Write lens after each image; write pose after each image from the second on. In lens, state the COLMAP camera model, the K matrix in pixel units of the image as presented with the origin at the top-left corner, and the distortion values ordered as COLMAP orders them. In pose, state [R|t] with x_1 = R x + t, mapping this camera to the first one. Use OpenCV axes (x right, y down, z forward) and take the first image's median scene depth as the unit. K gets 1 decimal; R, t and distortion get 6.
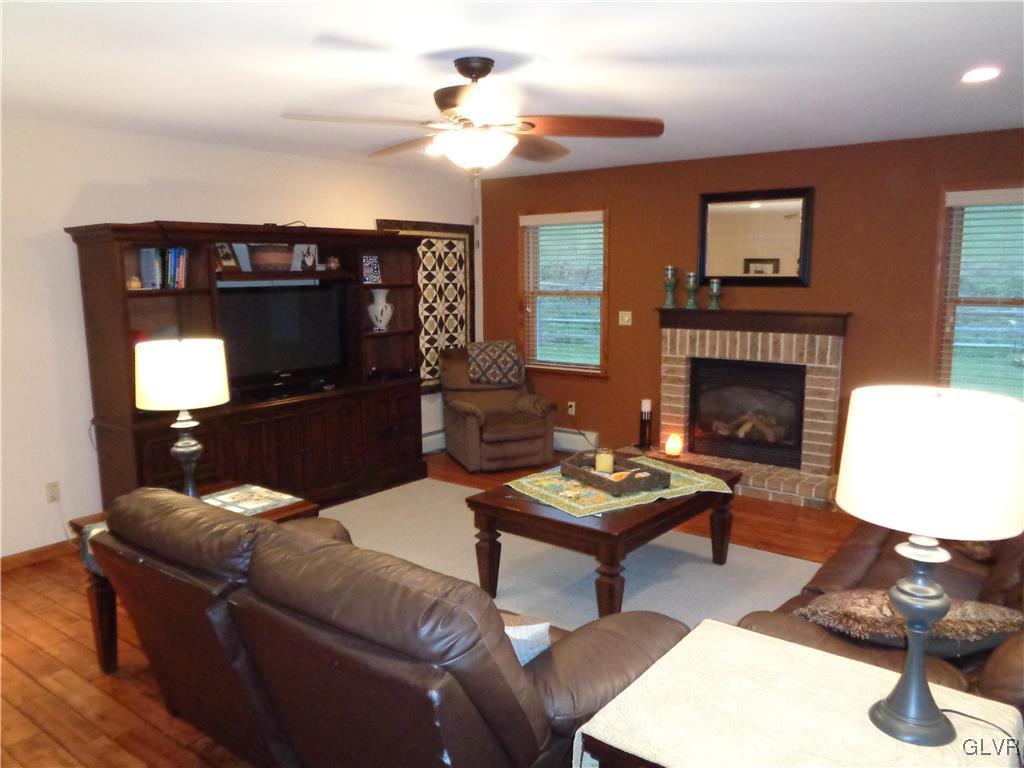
lens RADIAL K [[780.1, 0, 517.5], [0, 780.1, 388.5], [0, 0, 1]] dist [0.005333, 0.006057]
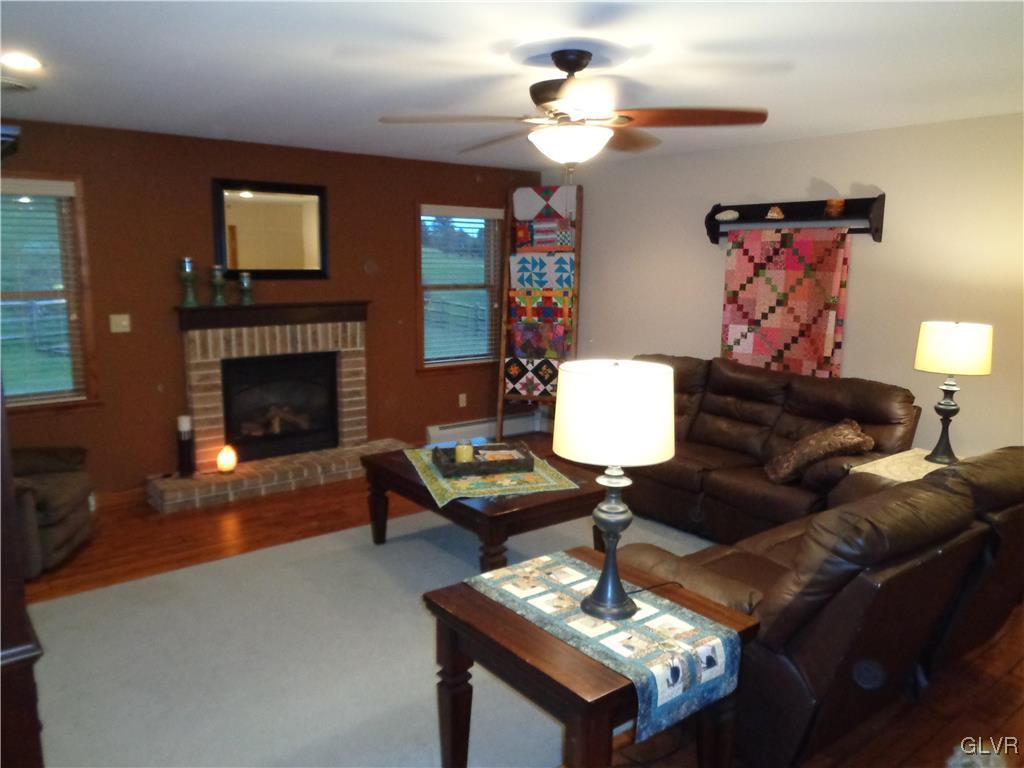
lens RADIAL K [[780.1, 0, 510.2], [0, 780.1, 382.9], [0, 0, 1]] dist [0.005333, 0.006057]
pose [[0.249014, -0.148244, 0.957087, -0.603958], [0.140508, 0.983291, 0.115746, -0.076316], [-0.958253, 0.105656, 0.265682, 0.474754]]
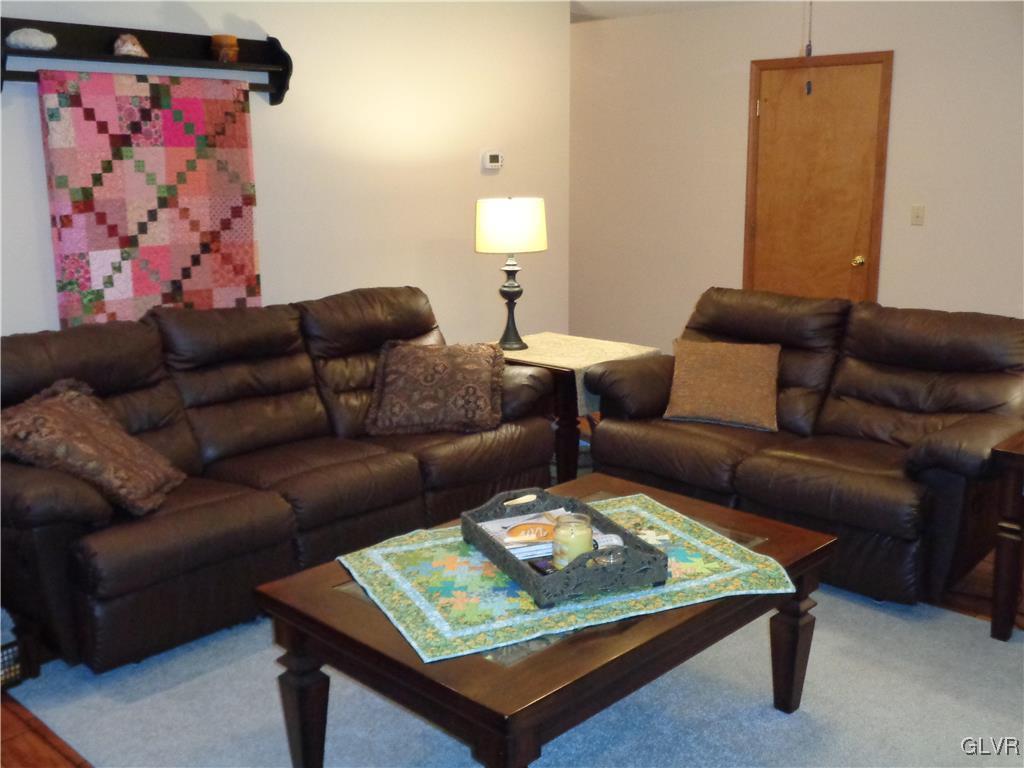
lens RADIAL K [[1034.9, 0, 509.1], [0, 1034.9, 382.0], [0, 0, 1]] dist [-0.018036, 0.000000]
pose [[-0.995577, -0.010615, 0.093350, 0.066663], [0.023852, 0.932488, 0.360413, -0.156305], [-0.090873, 0.361046, -0.928110, 1.105416]]
